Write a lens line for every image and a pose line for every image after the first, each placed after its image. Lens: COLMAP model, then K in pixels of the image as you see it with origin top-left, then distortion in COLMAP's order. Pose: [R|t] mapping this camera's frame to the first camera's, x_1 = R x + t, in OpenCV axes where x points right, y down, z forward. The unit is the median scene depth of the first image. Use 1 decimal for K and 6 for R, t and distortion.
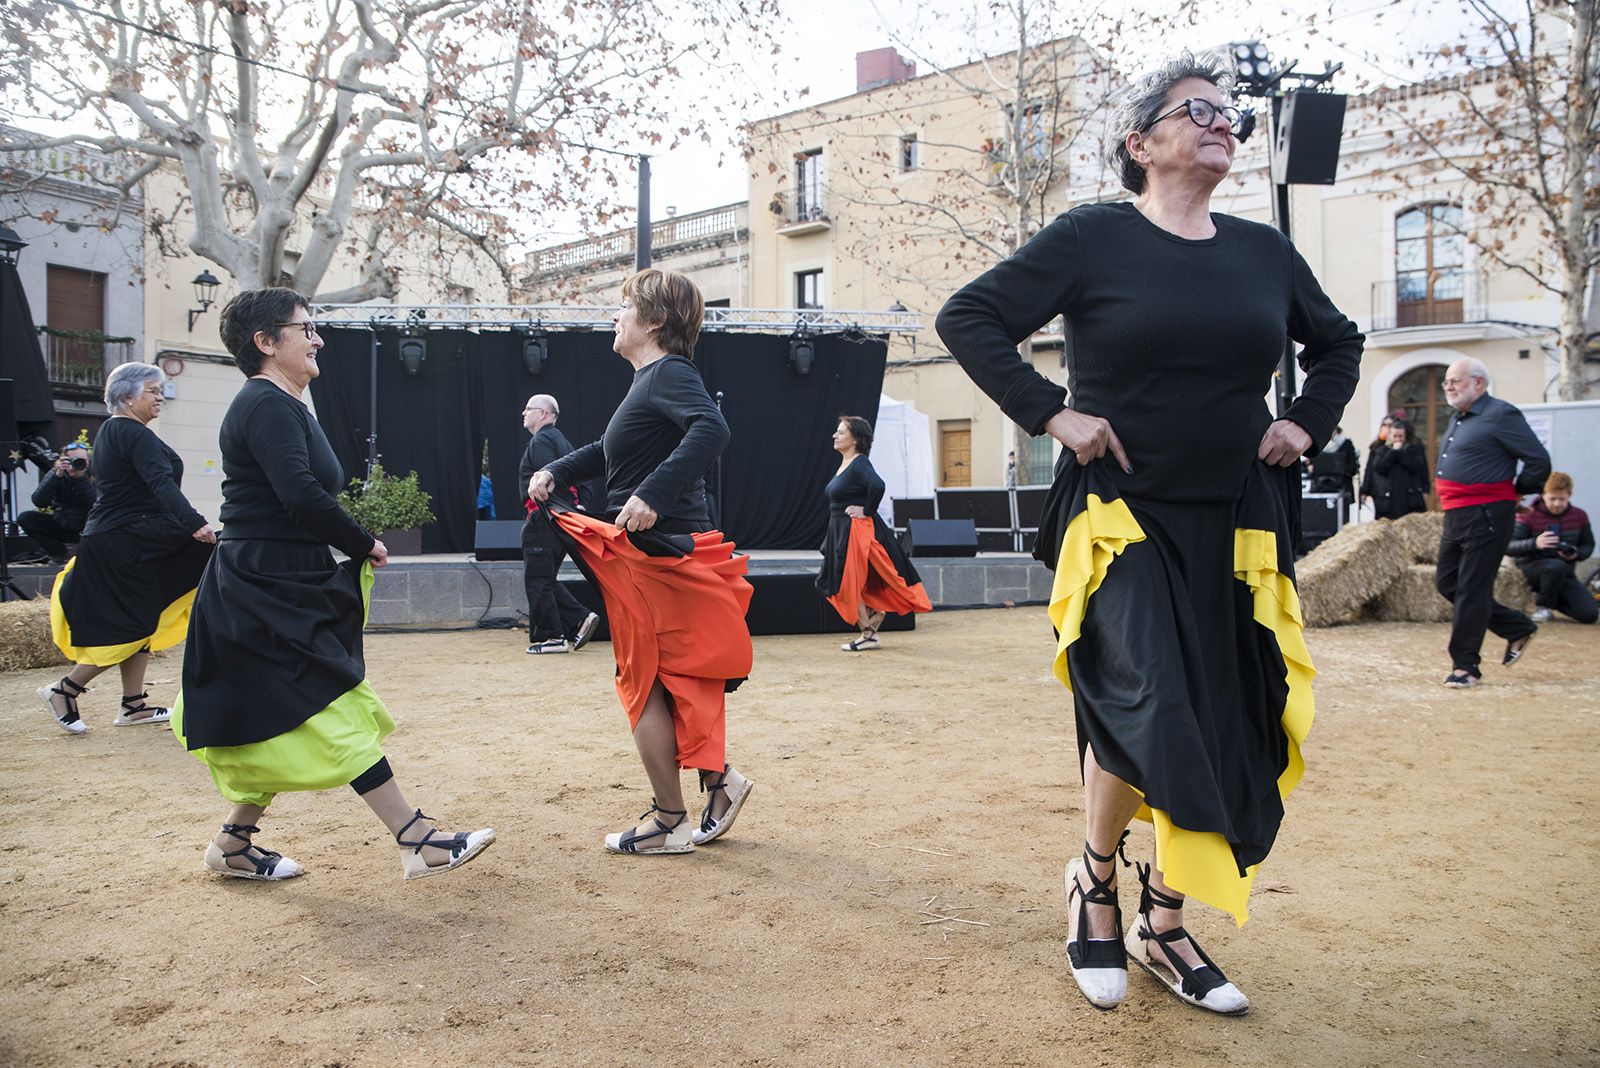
lens RADIAL K [[1093.5, 0, 800.0], [0, 1093.5, 534.0], [0, 0, 1]] dist [-0.133614, 0.102286]
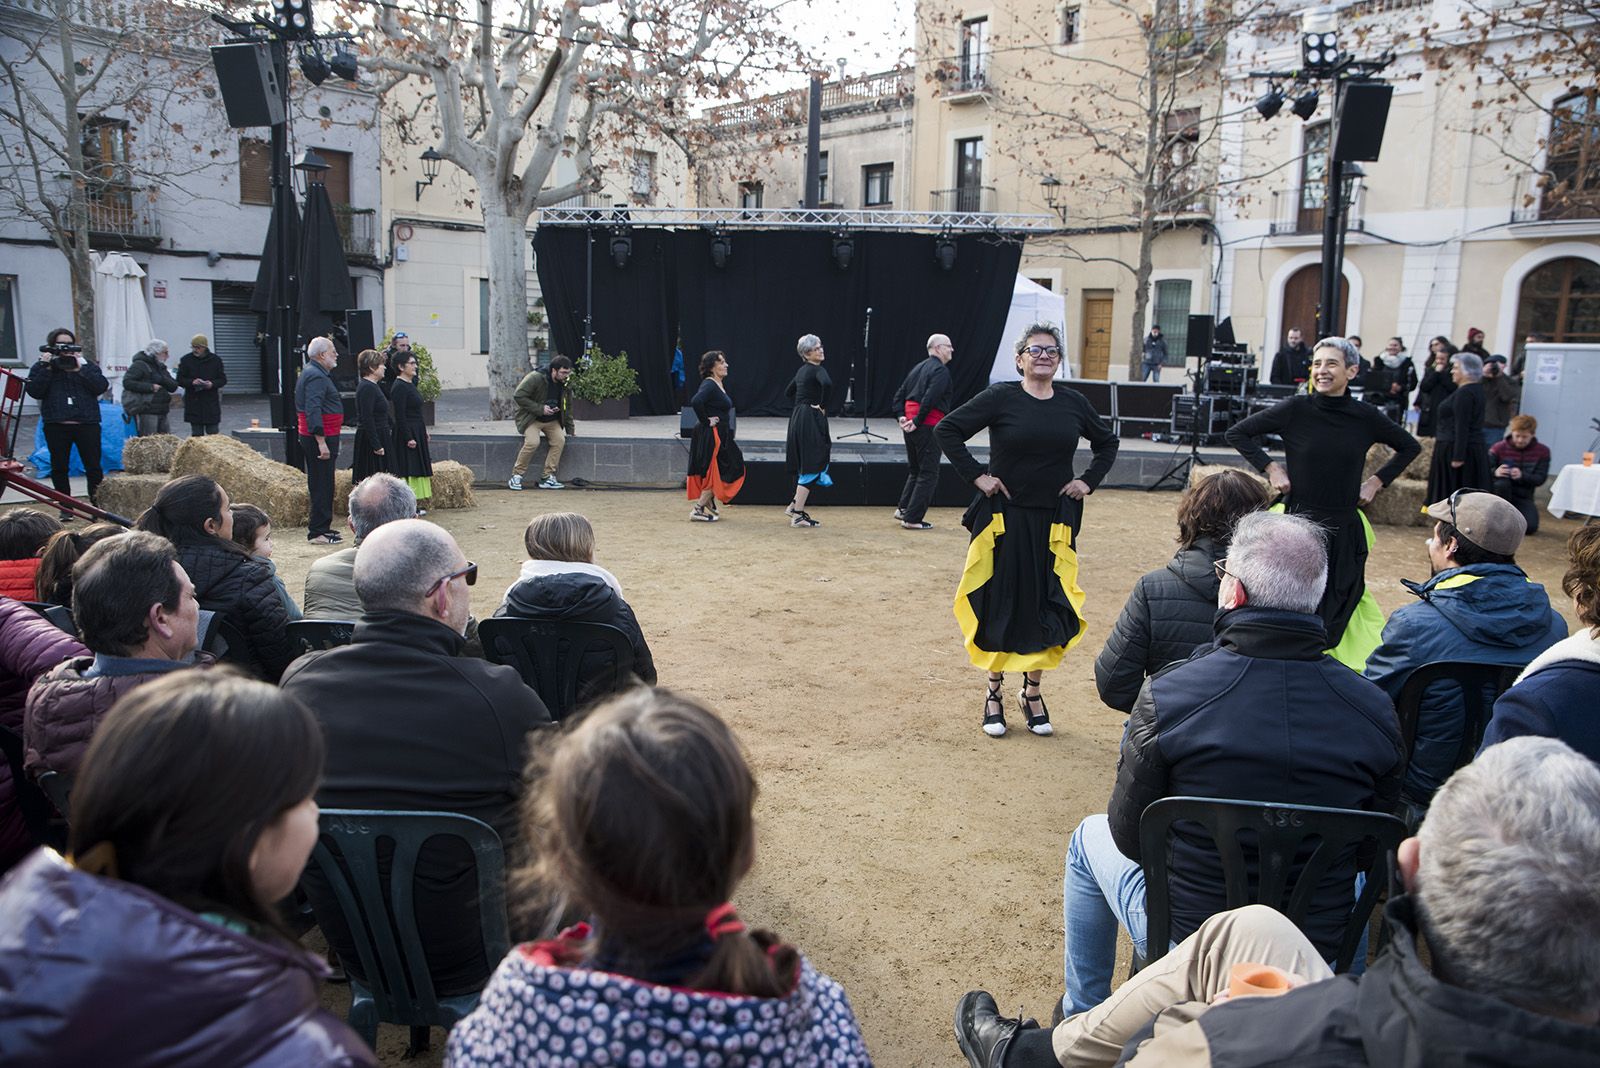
lens RADIAL K [[1094.3, 0, 804.1], [0, 1094.3, 510.9], [0, 0, 1]] dist [-0.126646, 0.120760]
pose [[0.989061, 0.050861, -0.138460, 0.027038], [-0.031783, 0.990107, 0.136666, -0.047610], [0.144041, -0.130771, 0.980893, -0.200262]]
